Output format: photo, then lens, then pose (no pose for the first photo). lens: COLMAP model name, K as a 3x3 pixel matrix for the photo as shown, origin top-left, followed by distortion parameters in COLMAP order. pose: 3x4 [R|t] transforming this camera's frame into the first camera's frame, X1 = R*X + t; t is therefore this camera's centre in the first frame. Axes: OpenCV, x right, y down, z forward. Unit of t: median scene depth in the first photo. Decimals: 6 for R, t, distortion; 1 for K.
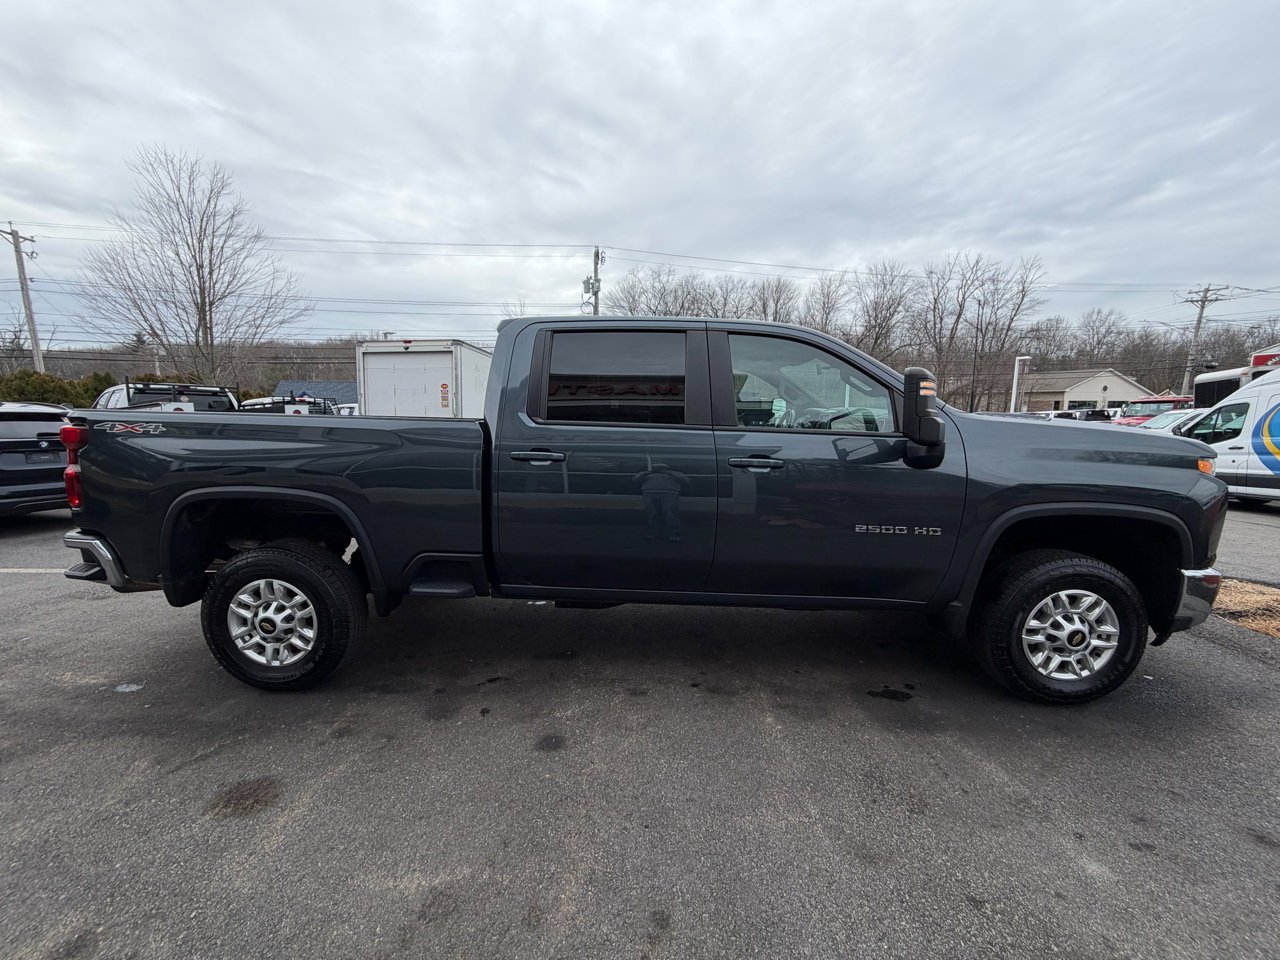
lens RADIAL K [[507.7, 0, 637.5], [0, 507.7, 477.9], [0, 0, 1]] dist [-0.000177, -0.000027]
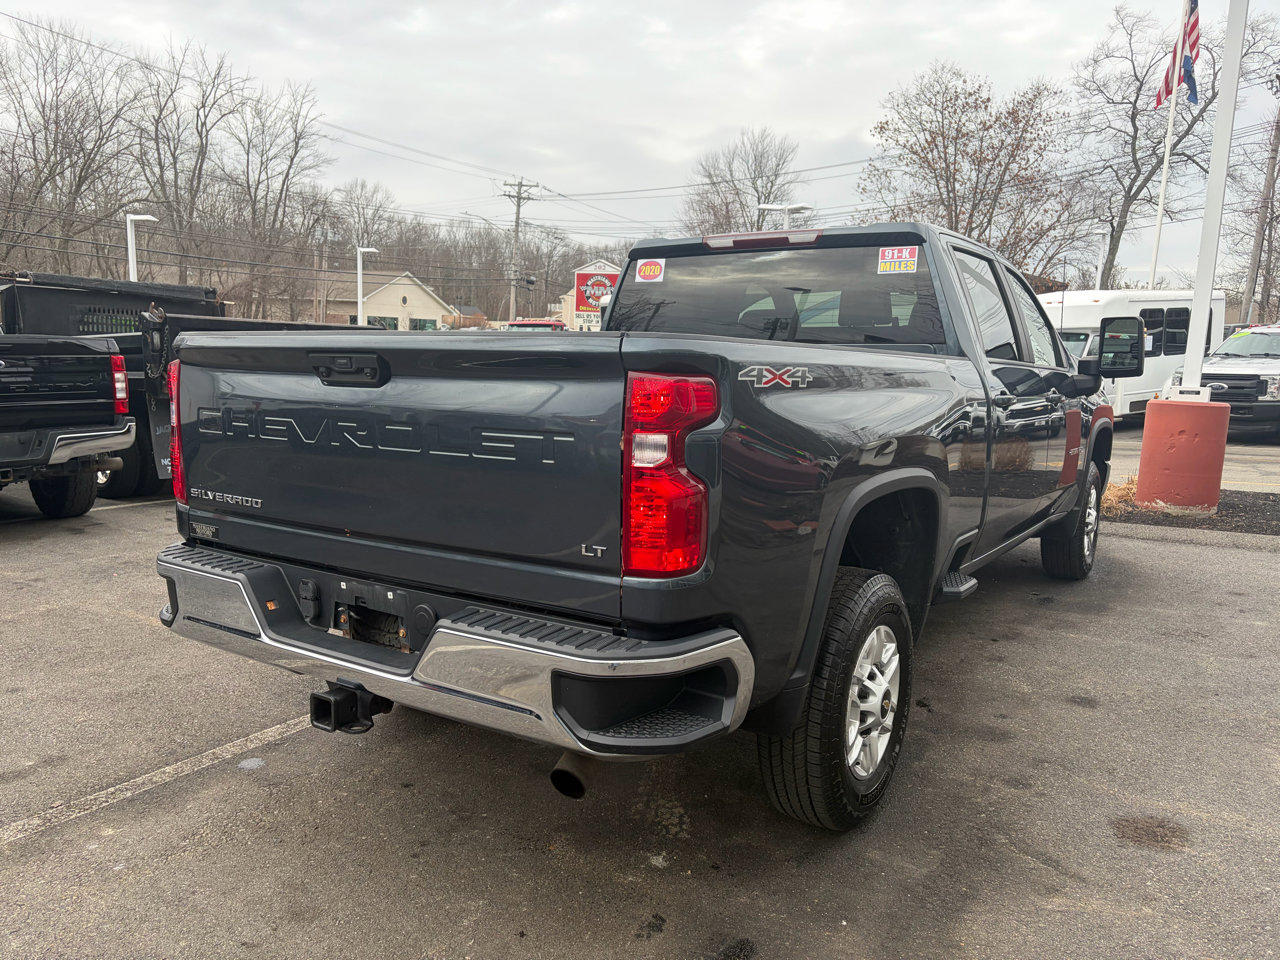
lens RADIAL K [[963.3, 0, 633.9], [0, 963.3, 481.2], [0, 0, 1]] dist [0.047271, -0.043590]
pose [[0.529155, -0.110709, 0.841272, -1.776467], [0.085674, 0.993356, 0.076834, -0.079936], [-0.844189, 0.031418, 0.535125, 0.617952]]
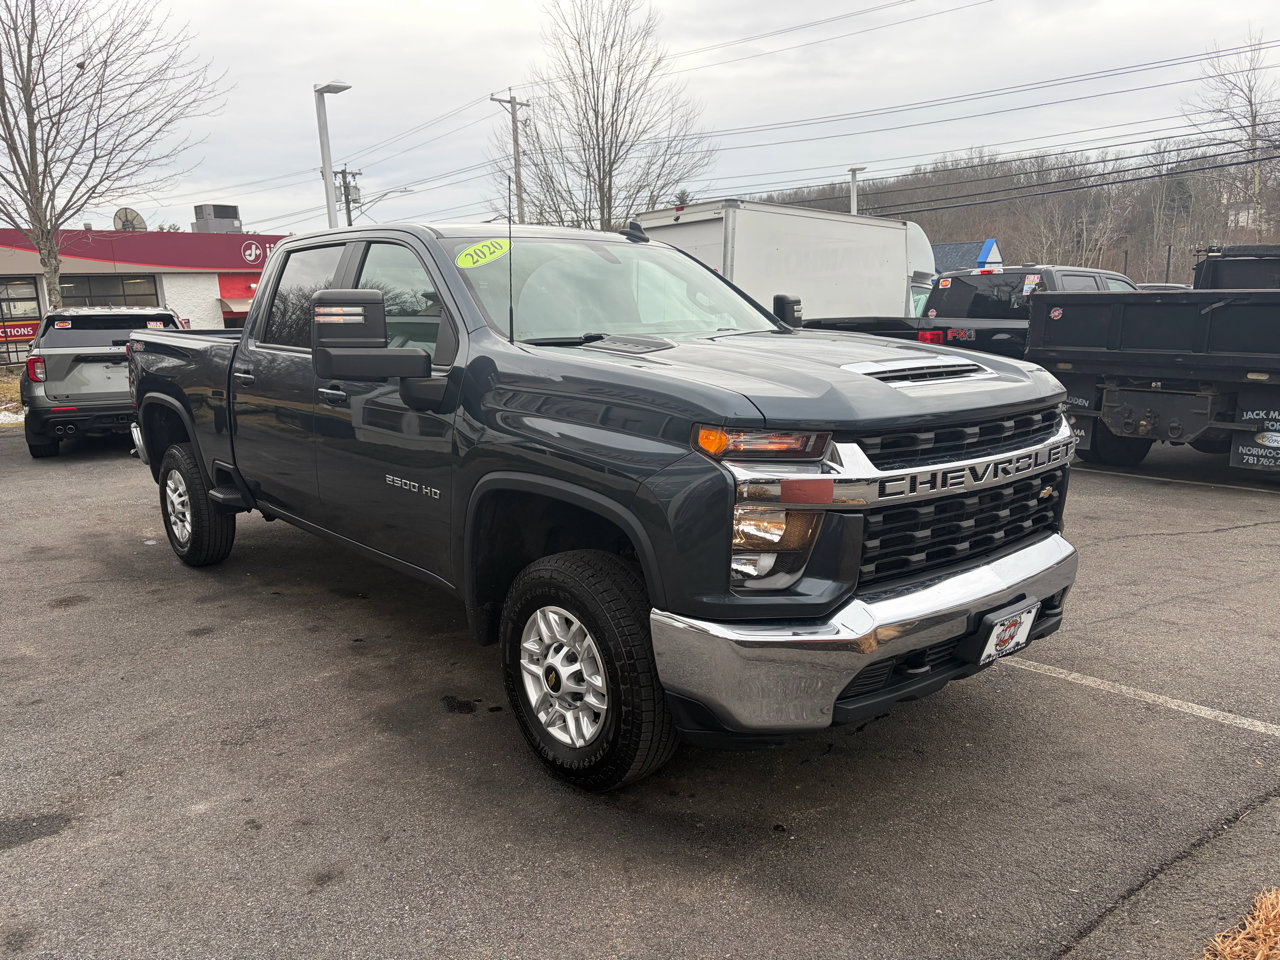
lens RADIAL K [[963.3, 0, 637.1], [0, 963.3, 480.1], [0, 0, 1]] dist [0.047271, -0.043590]
pose [[0.681328, 0.112161, -0.723334, 1.722226], [-0.066871, 0.993596, 0.091081, -0.064767], [0.728917, -0.013686, 0.684465, 0.197883]]
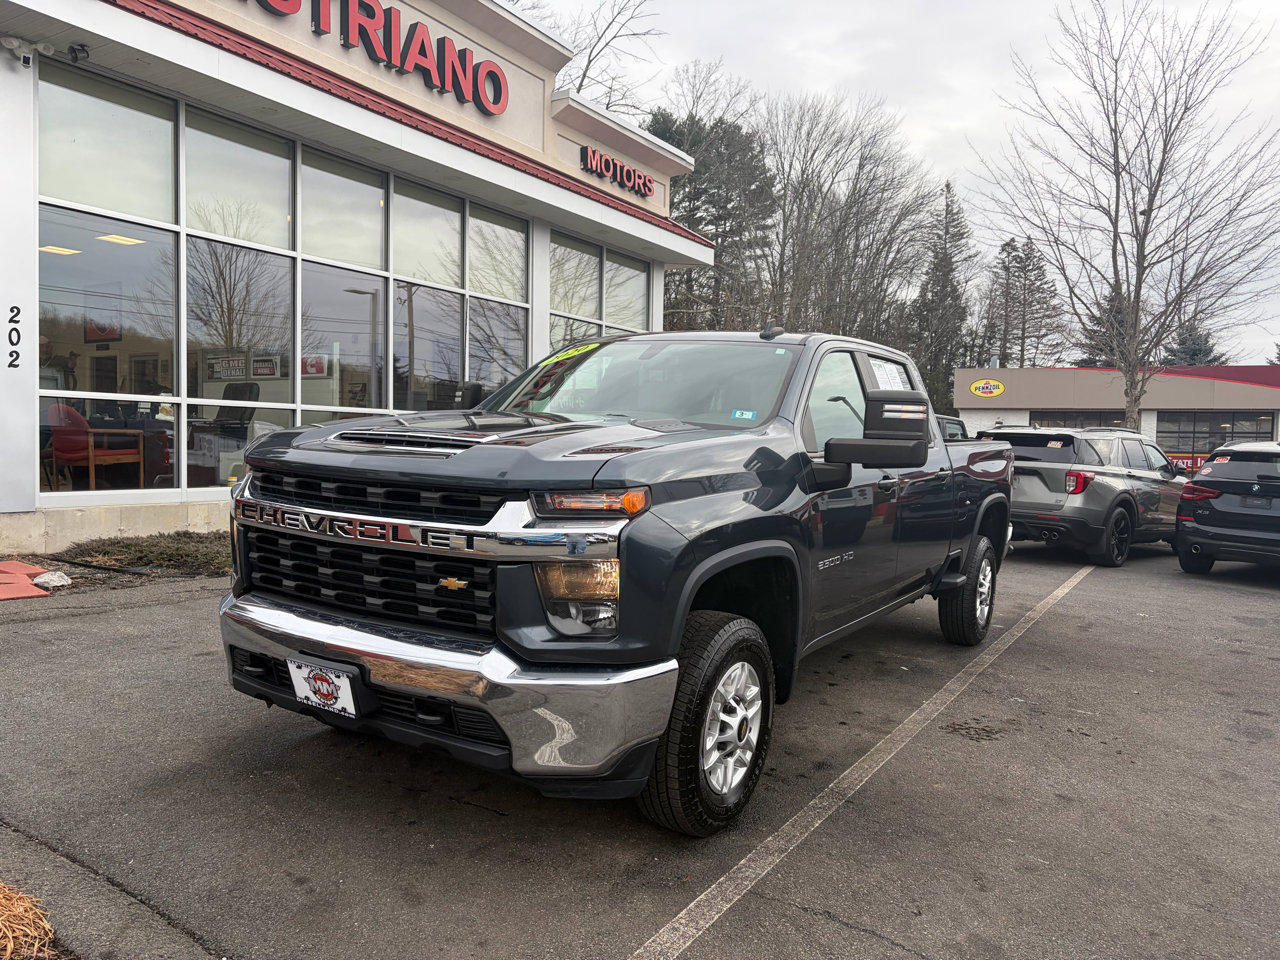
lens RADIAL K [[963.3, 0, 639.2], [0, 963.3, 479.2], [0, 0, 1]] dist [0.047271, -0.043590]
pose [[-0.501921, 0.017486, -0.864737, 2.035589], [-0.148352, 0.983238, 0.105991, -0.241048], [0.852096, 0.181485, -0.490914, 2.162546]]
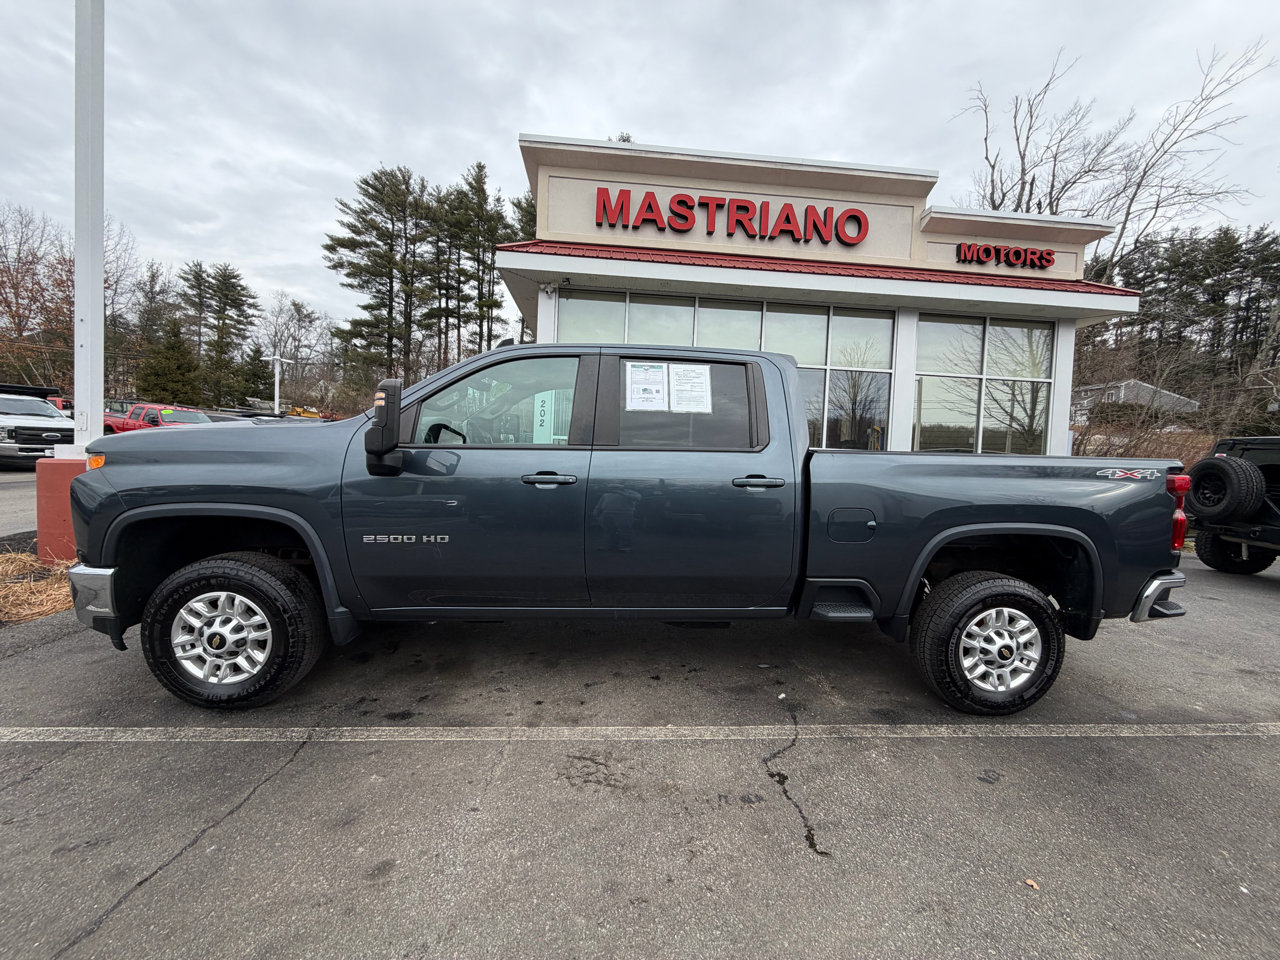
lens RADIAL K [[507.7, 0, 636.2], [0, 507.7, 480.7], [0, 0, 1]] dist [-0.000177, -0.000027]
pose [[-0.994653, -0.042933, -0.093926, 0.164452], [-0.059542, 0.981515, 0.181890, -0.290118], [0.084381, 0.186510, -0.978823, 2.618299]]
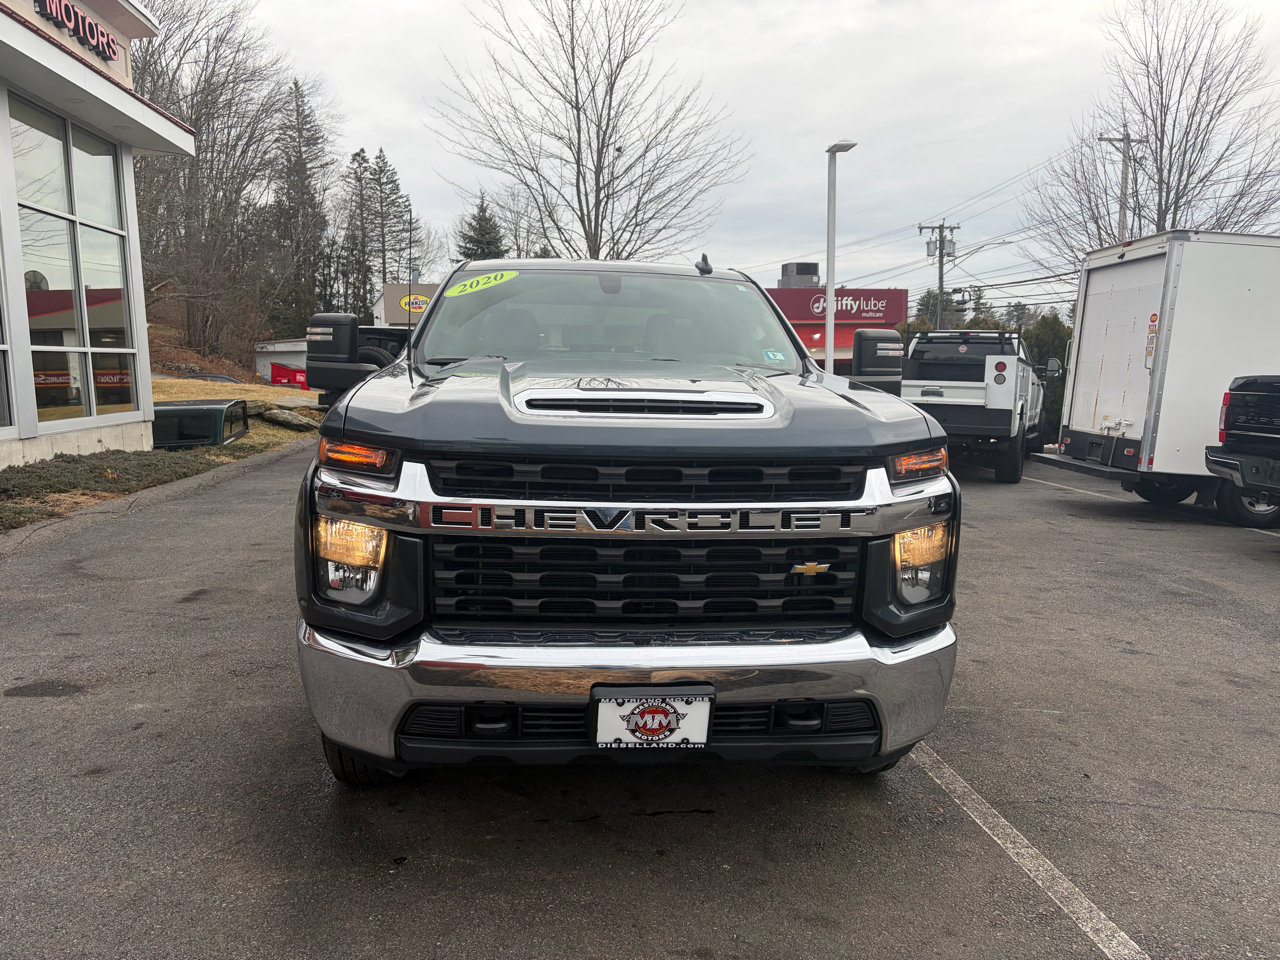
lens RADIAL K [[963.3, 0, 642.7], [0, 963.3, 477.2], [0, 0, 1]] dist [0.047271, -0.043590]
pose [[0.129152, 0.115269, -0.984902, 2.113176], [-0.133971, 0.986143, 0.097846, -0.135652], [0.982533, 0.119311, 0.142805, 1.127099]]
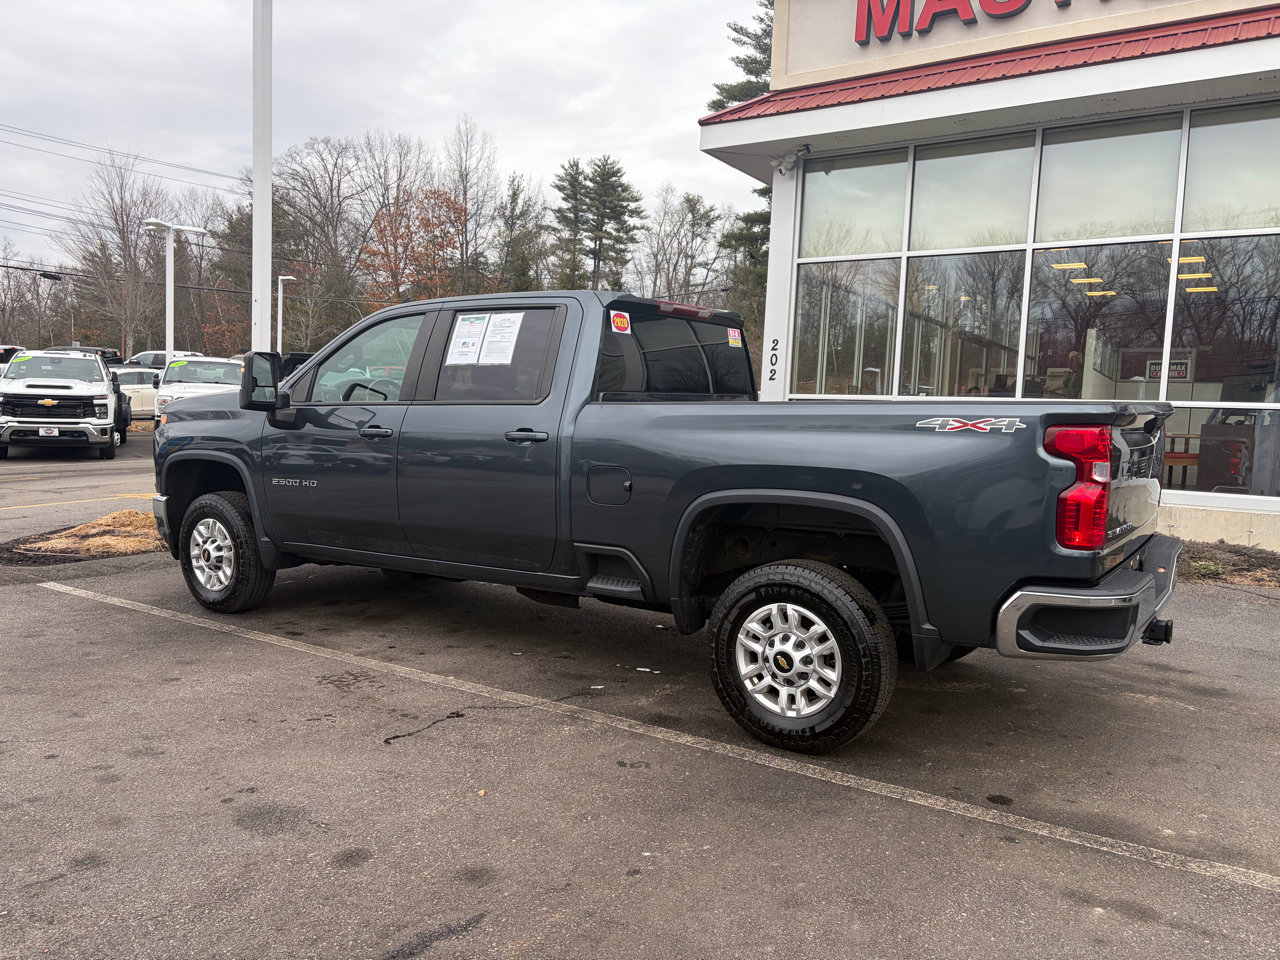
lens RADIAL K [[963.3, 0, 631.8], [0, 963.3, 489.5], [0, 0, 1]] dist [0.047271, -0.043590]
pose [[-0.840856, -0.076720, 0.535794, -1.274588], [0.034662, 0.980239, 0.194757, -0.362346], [-0.540148, 0.182334, -0.821580, 3.036024]]
